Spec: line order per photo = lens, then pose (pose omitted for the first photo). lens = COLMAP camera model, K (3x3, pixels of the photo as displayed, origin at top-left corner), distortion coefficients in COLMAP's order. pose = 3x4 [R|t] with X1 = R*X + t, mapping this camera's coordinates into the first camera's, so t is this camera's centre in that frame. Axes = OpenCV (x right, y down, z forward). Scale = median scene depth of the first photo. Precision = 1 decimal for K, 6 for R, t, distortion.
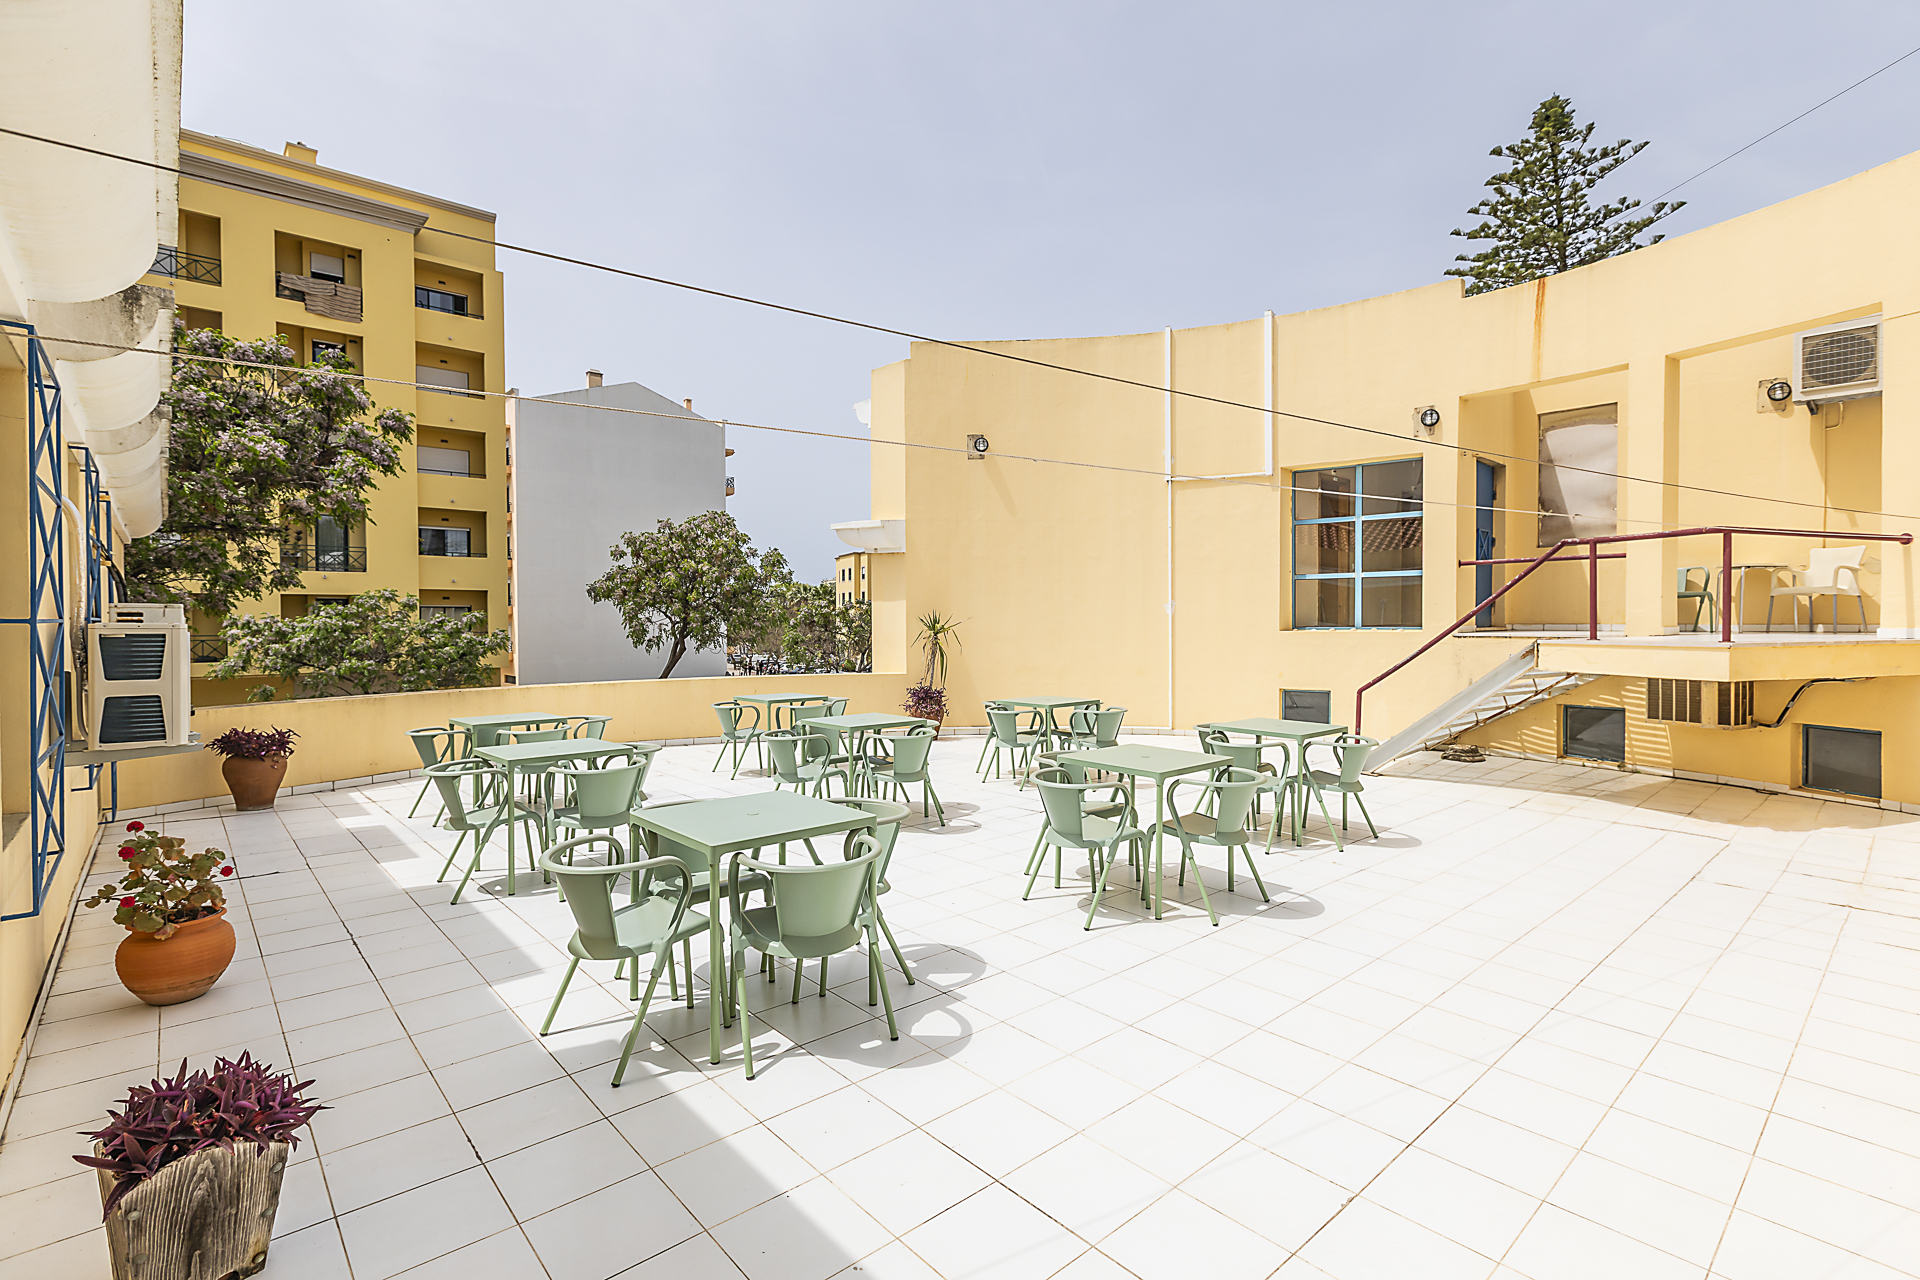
lens RADIAL K [[878.3, 0, 966.2], [0, 878.3, 640.2], [0, 0, 1]] dist [0.001804, -0.000720]
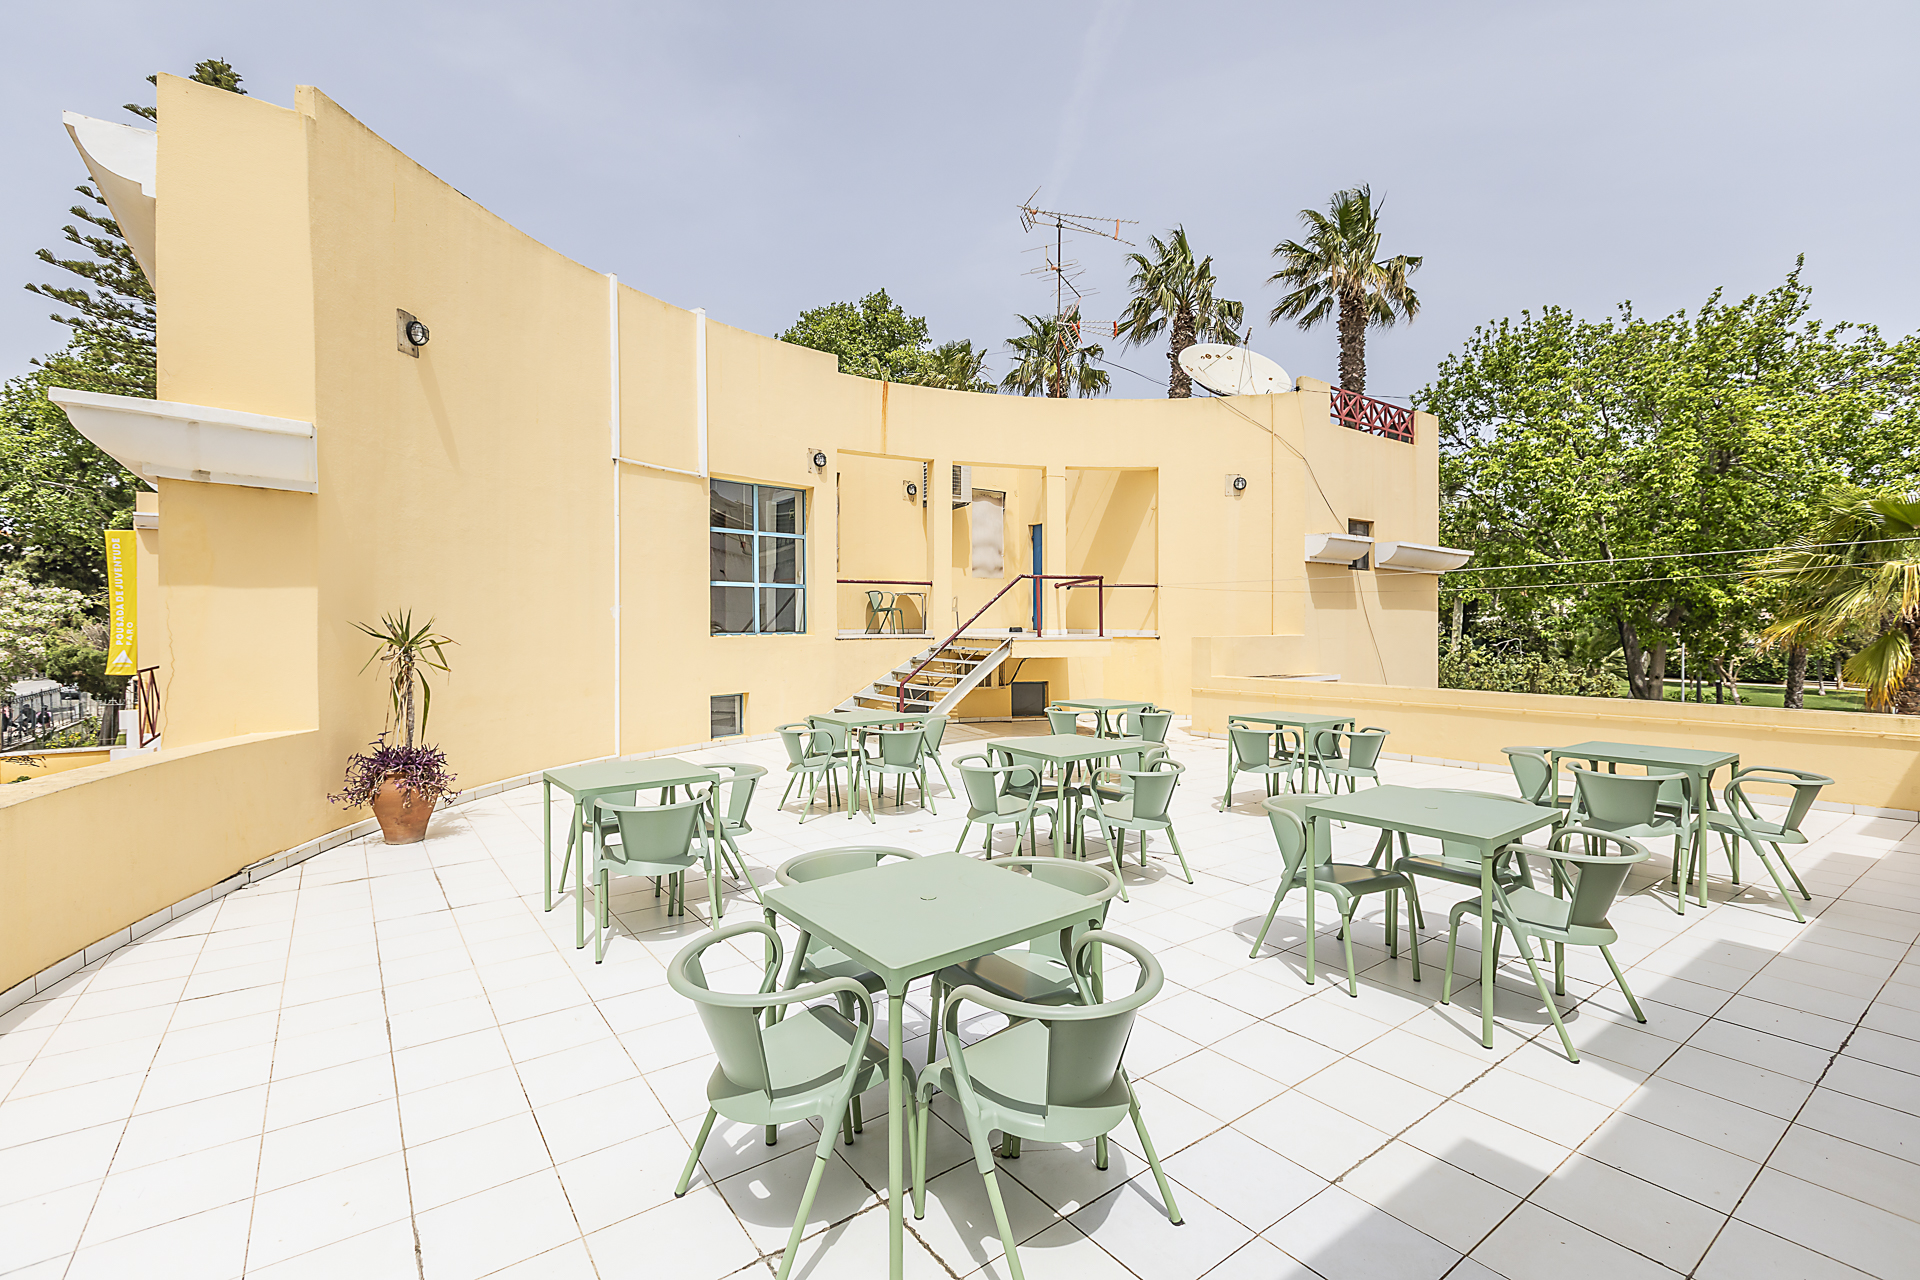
lens RADIAL K [[867.2, 0, 946.3], [0, 867.2, 613.5], [0, 0, 1]] dist [-0.003260, -0.000945]
pose [[0.109276, 0.018421, 0.993841, -0.588779], [0.031719, 0.999255, -0.022008, -0.008206], [-0.993505, 0.033928, 0.108610, 0.651992]]
